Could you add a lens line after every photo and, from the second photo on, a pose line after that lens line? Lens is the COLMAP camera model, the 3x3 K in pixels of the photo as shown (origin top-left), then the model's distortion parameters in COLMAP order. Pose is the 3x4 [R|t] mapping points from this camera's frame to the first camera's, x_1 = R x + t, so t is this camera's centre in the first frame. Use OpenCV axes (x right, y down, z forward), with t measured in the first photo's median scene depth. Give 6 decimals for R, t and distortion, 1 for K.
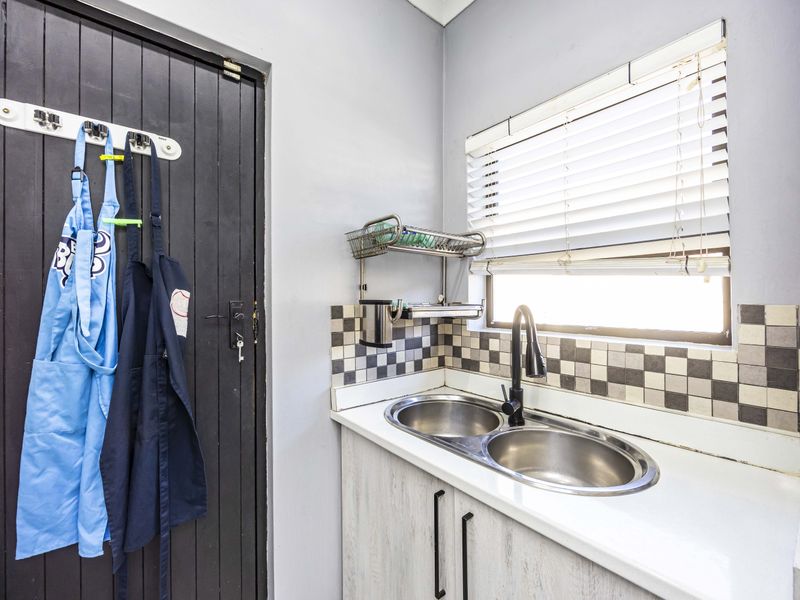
lens RADIAL K [[347.1, 0, 392.8], [0, 347.1, 297.1], [0, 0, 1]] dist [-0.003128, 0.000080]
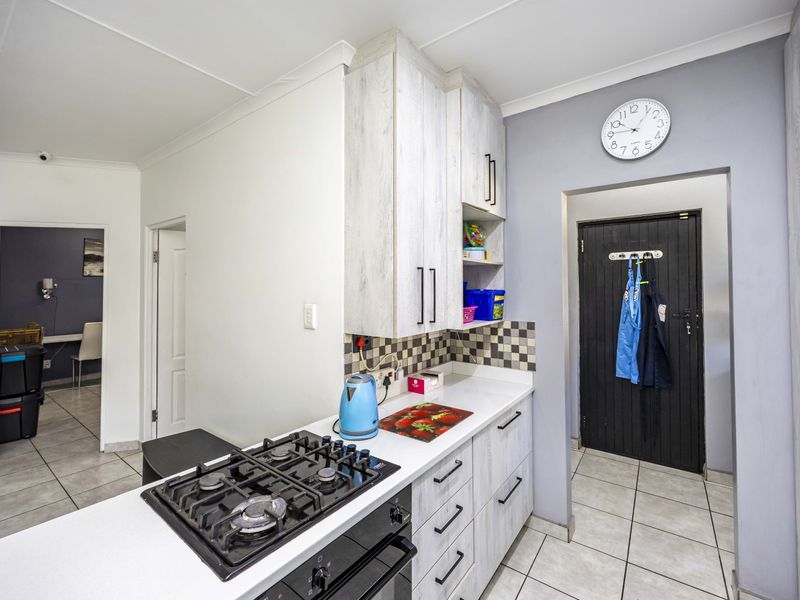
lens RADIAL K [[347.1, 0, 415.0], [0, 347.1, 281.4], [0, 0, 1]] dist [-0.003128, 0.000080]
pose [[0.268250, -0.011212, -0.963284, 1.714206], [0.004715, 0.999936, -0.010325, -0.208541], [0.963338, -0.001772, 0.268285, -1.849833]]
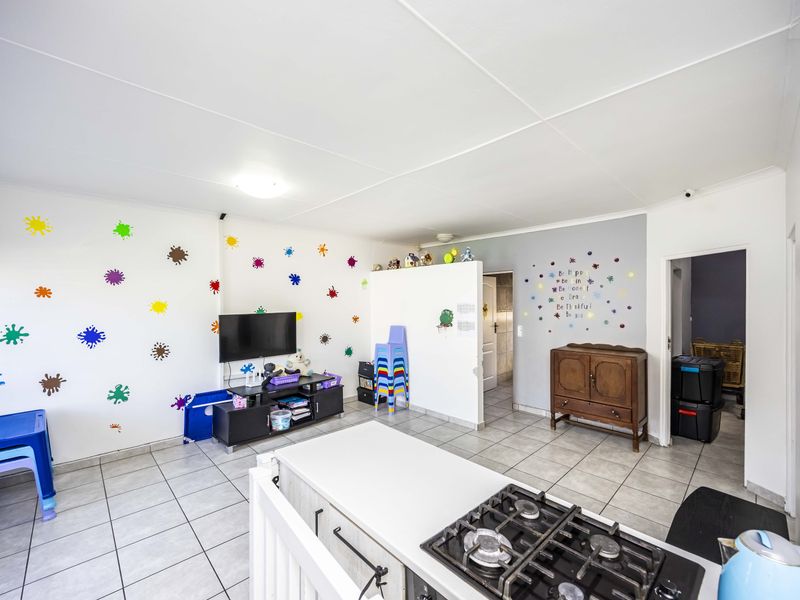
lens RADIAL K [[347.1, 0, 397.8], [0, 347.1, 305.9], [0, 0, 1]] dist [-0.003128, 0.000080]
pose [[-0.996469, 0.013700, -0.082832, 1.013674], [0.012894, 0.999864, 0.010256, -0.337019], [0.082961, 0.009152, -0.996511, -0.968046]]
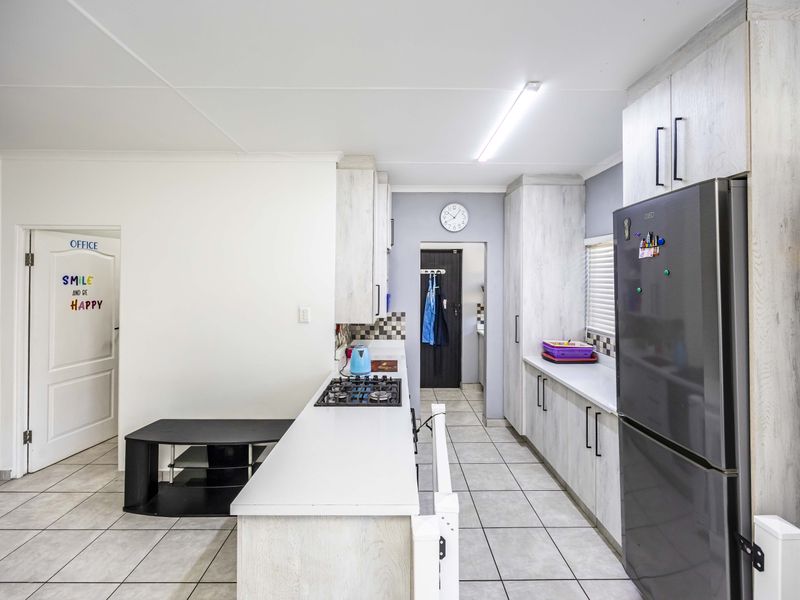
lens RADIAL K [[347.1, 0, 393.1], [0, 347.1, 278.5], [0, 0, 1]] dist [-0.003128, 0.000080]
pose [[0.785699, 0.007405, -0.618565, 2.155347], [-0.008144, 0.999966, 0.001628, -0.368870], [0.618556, 0.003759, 0.785732, -3.865819]]
